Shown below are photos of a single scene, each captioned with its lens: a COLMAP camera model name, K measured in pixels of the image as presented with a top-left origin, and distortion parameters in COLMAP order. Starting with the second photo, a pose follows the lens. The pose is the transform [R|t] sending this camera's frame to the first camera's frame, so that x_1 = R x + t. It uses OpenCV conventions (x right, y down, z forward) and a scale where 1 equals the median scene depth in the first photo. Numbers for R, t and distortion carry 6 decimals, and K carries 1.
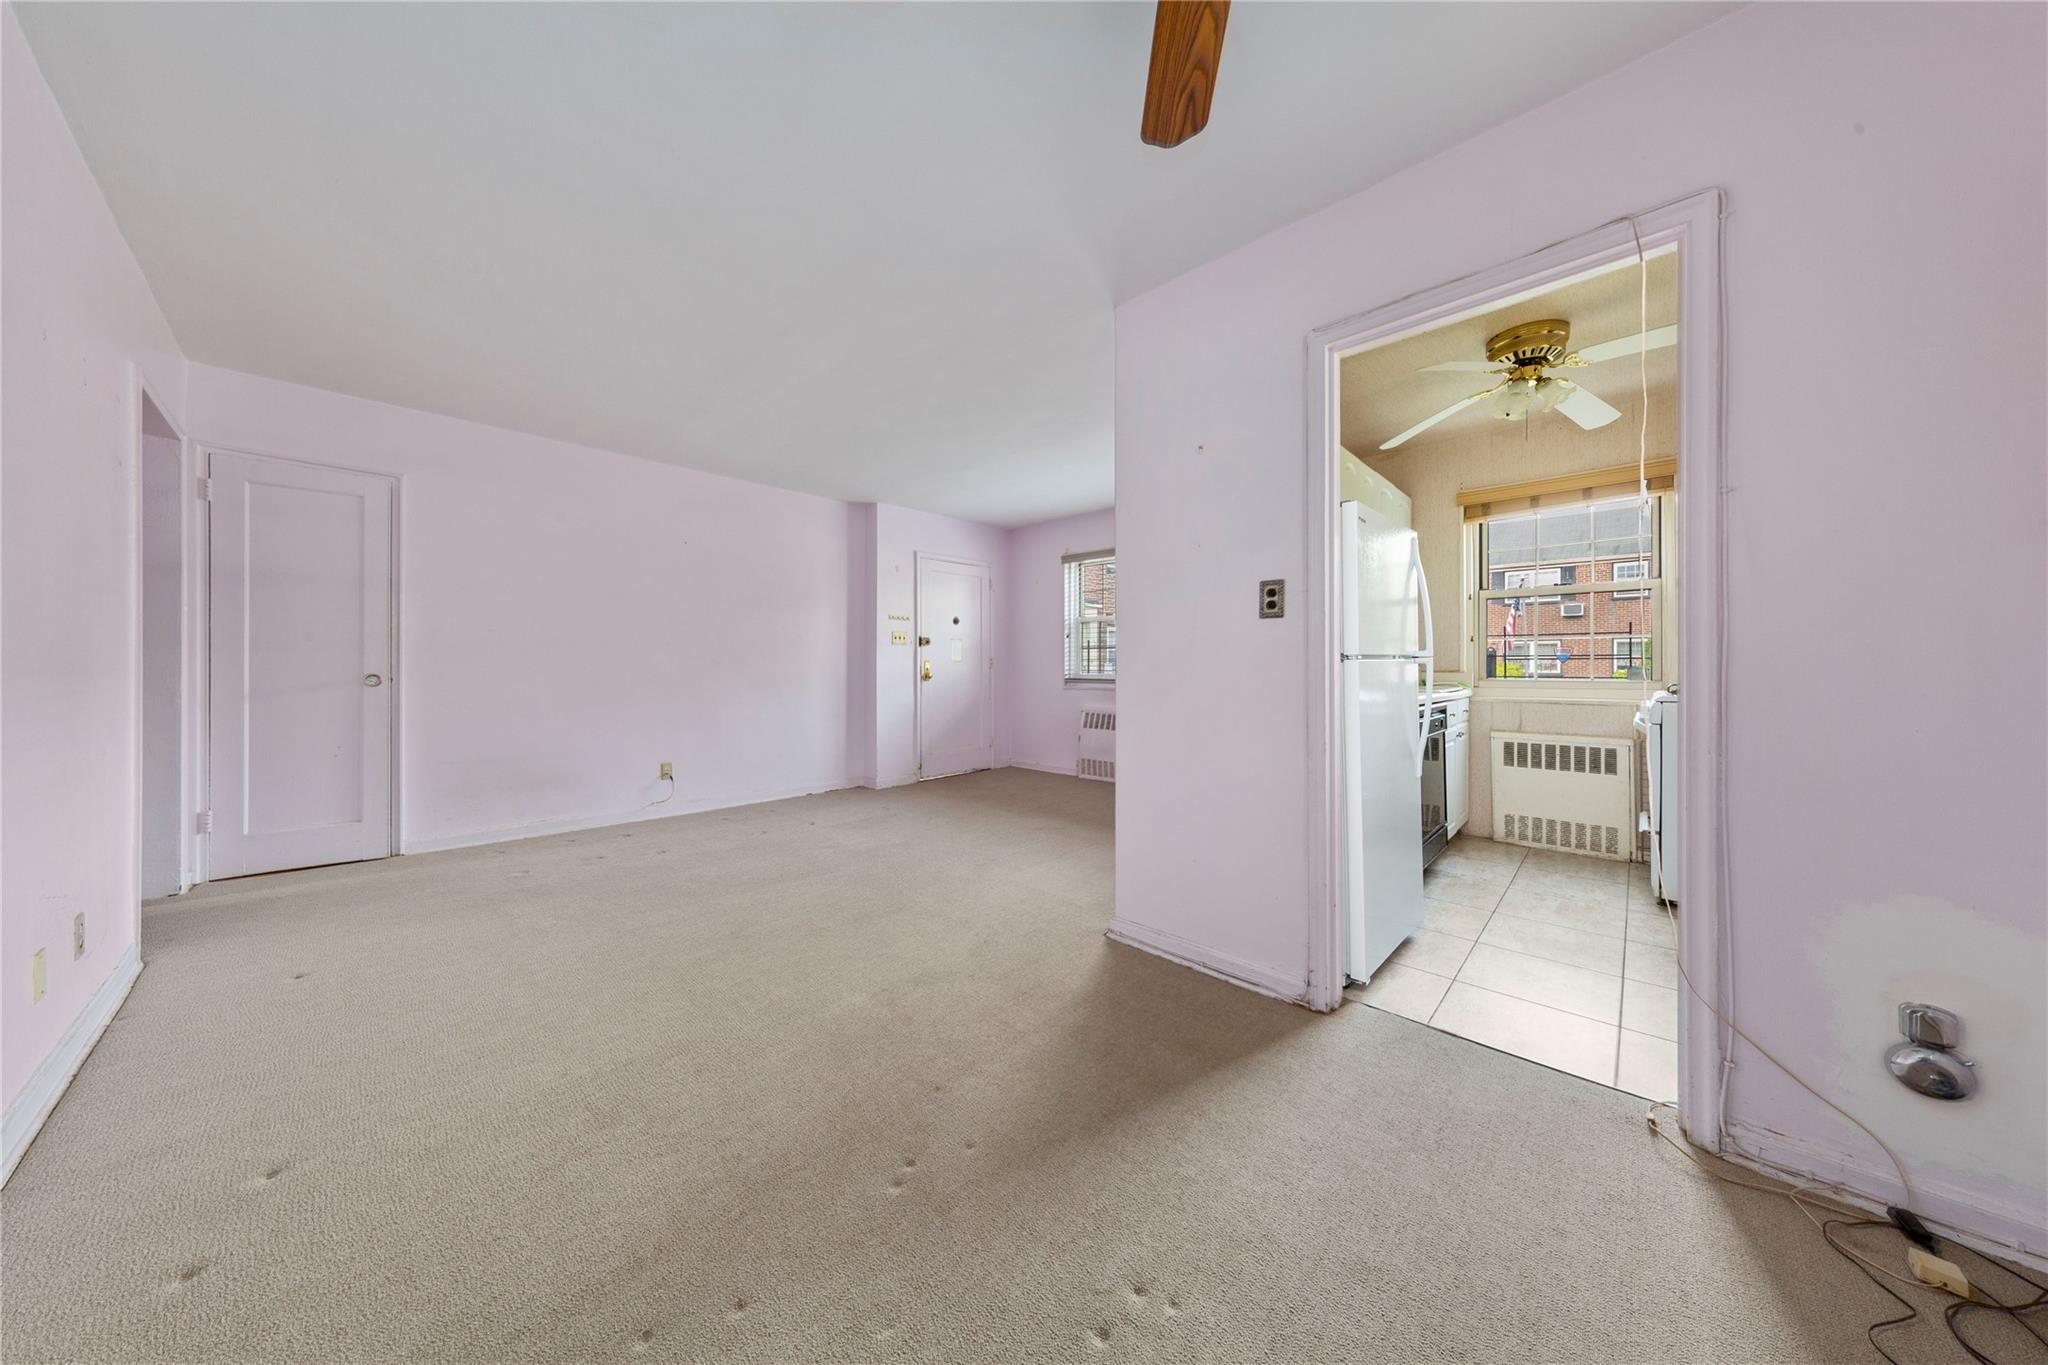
lens RADIAL K [[637.7, 0, 1018.5], [0, 637.7, 661.4], [0, 0, 1]] dist [0.001057, 0.000051]
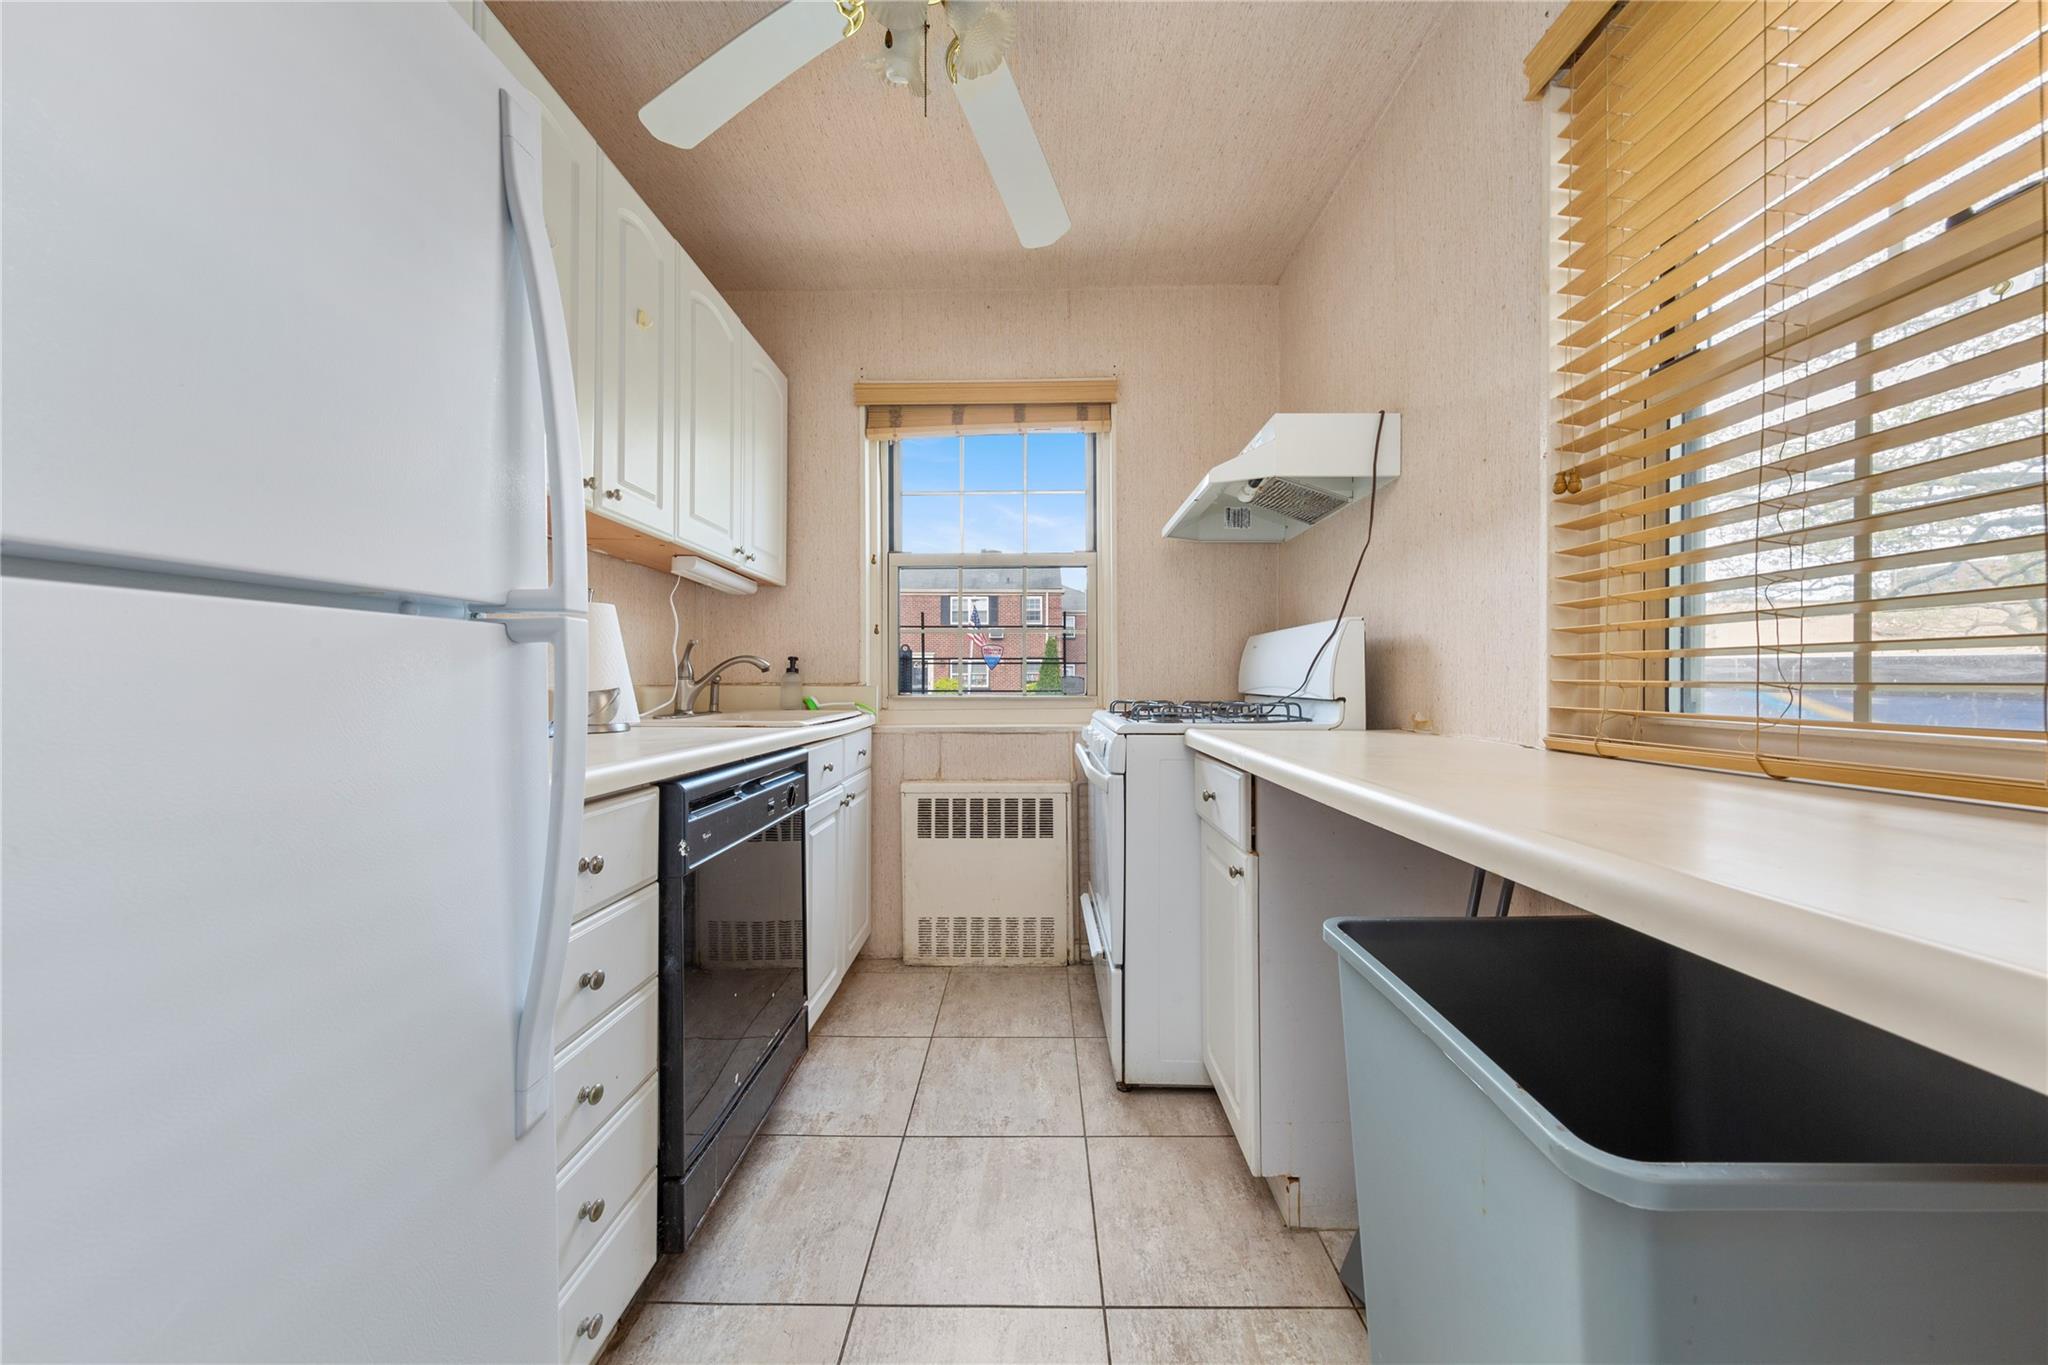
lens RADIAL K [[823.6, 0, 1024.0], [0, 823.6, 682.5], [0, 0, 1]] dist [0.000435, 0.000024]
pose [[0.733922, -0.003662, 0.679224, 0.308641], [-0.002049, 0.999969, 0.007605, 0.009015], [-0.679231, -0.006973, 0.733892, 0.363436]]
